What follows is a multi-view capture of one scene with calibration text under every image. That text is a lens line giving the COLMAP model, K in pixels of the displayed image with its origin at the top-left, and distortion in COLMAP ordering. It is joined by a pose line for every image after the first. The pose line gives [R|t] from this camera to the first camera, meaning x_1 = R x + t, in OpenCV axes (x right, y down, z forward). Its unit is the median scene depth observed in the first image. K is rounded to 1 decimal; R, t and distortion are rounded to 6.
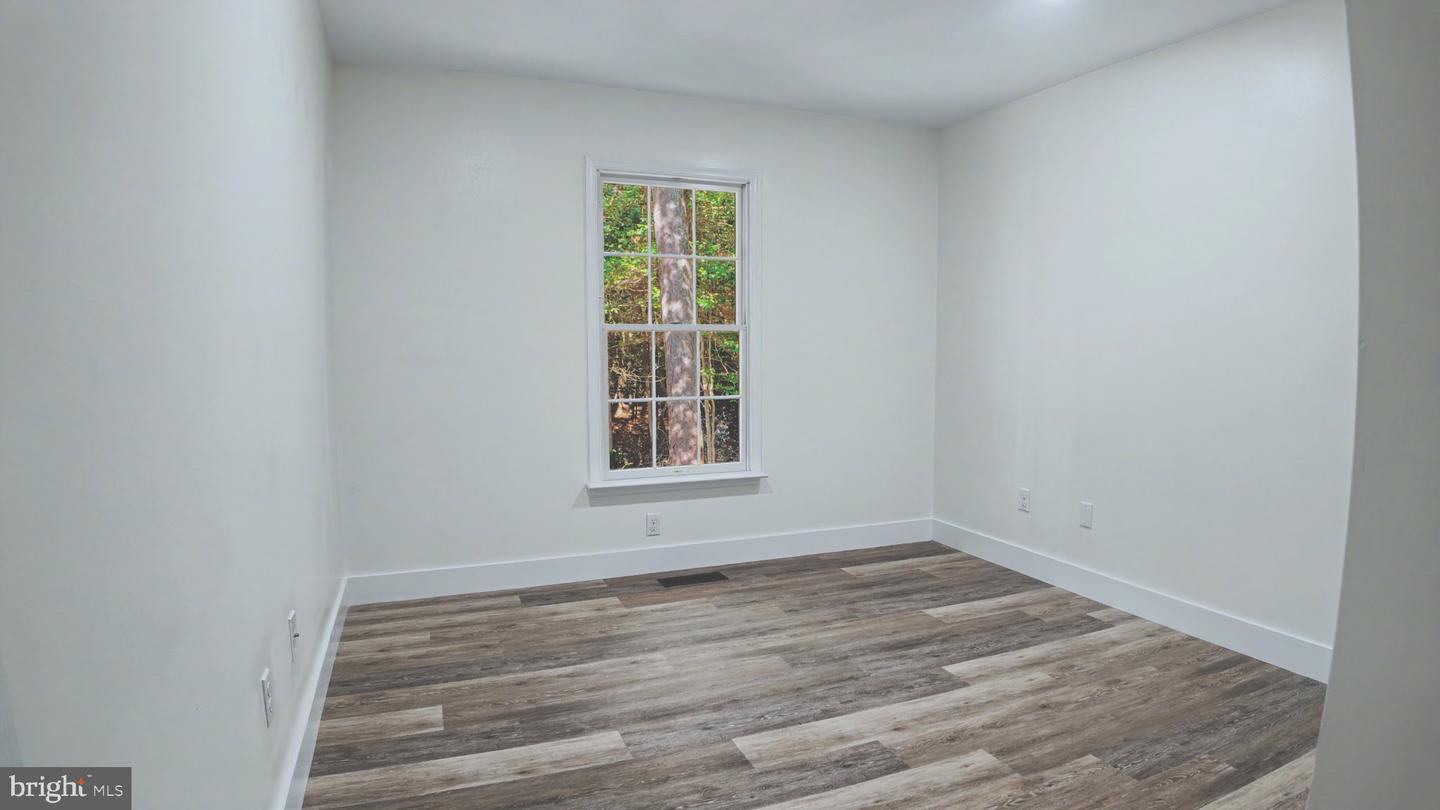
lens RADIAL K [[775.0, 0, 721.1], [0, 775.0, 398.7], [0, 0, 1]] dist [-0.094720, -0.024540]
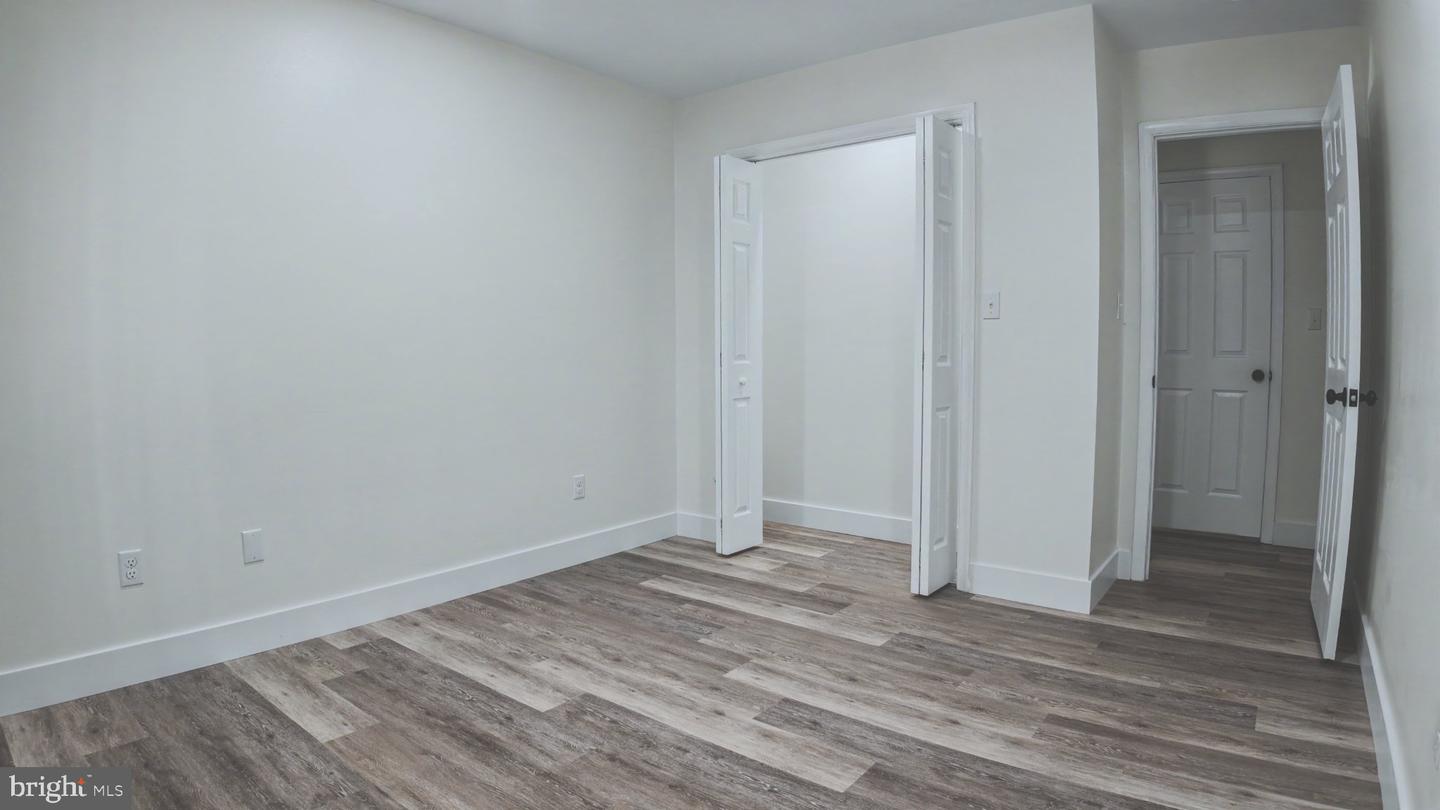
lens RADIAL K [[775.0, 0, 721.1], [0, 775.0, 398.7], [0, 0, 1]] dist [-0.094720, -0.024540]
pose [[-0.509553, -0.052710, 0.858823, -0.489916], [0.066525, 0.992721, 0.100399, -0.045426], [-0.857864, 0.108292, -0.502337, 1.234657]]
